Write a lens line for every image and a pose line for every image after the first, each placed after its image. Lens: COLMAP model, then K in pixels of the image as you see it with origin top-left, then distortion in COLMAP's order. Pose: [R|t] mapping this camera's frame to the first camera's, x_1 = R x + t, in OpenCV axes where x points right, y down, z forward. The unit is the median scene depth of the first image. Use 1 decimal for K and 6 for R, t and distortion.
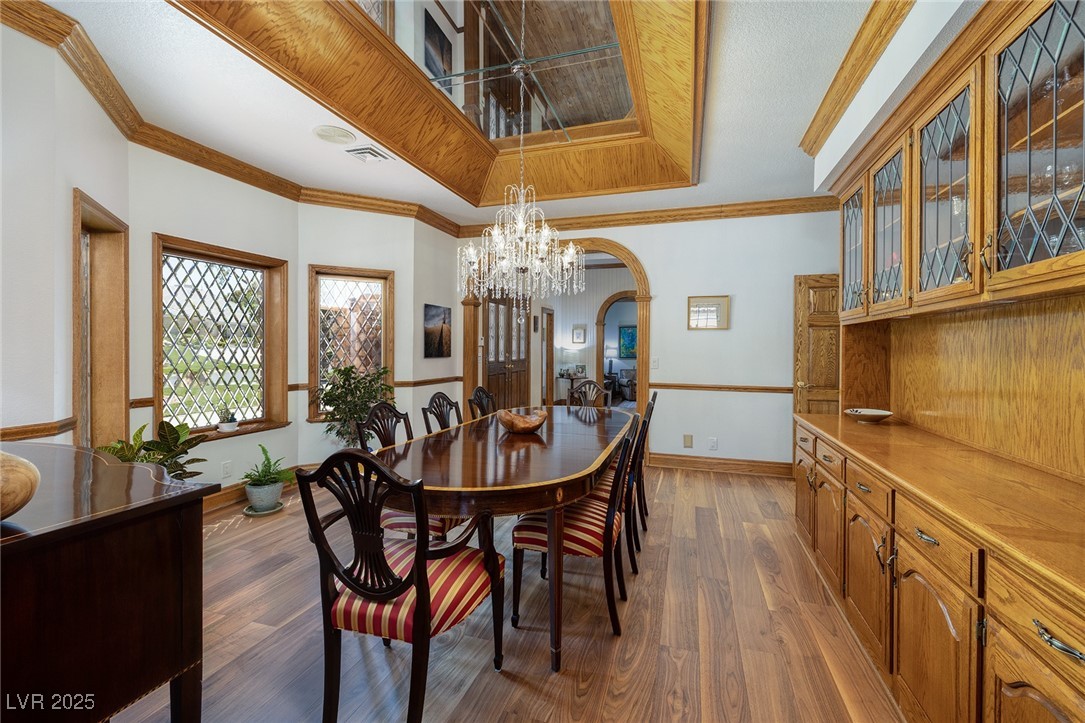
lens RADIAL K [[450.9, 0, 539.3], [0, 450.9, 352.3], [0, 0, 1]] dist [-0.000033, -0.000025]
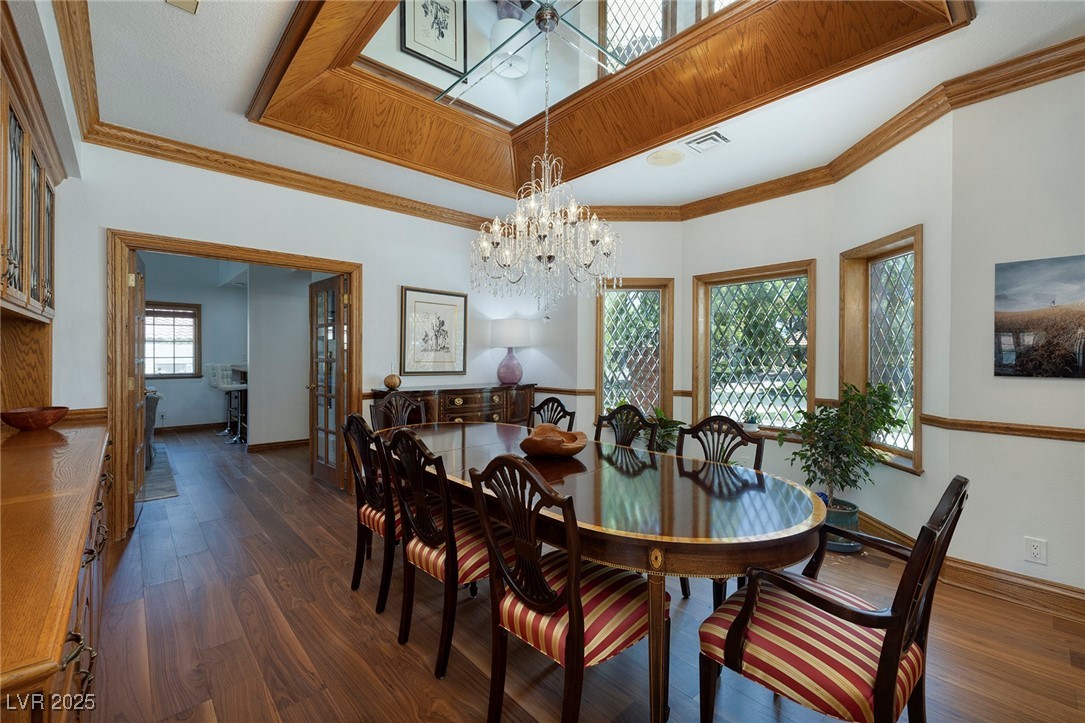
lens RADIAL K [[450.9, 0, 539.3], [0, 450.9, 352.3], [0, 0, 1]] dist [-0.000033, -0.000025]
pose [[-0.488423, -0.008890, -0.872562, 0.606019], [-0.009162, 0.999945, -0.005059, -0.010906], [0.872559, 0.005523, -0.488478, 1.228003]]
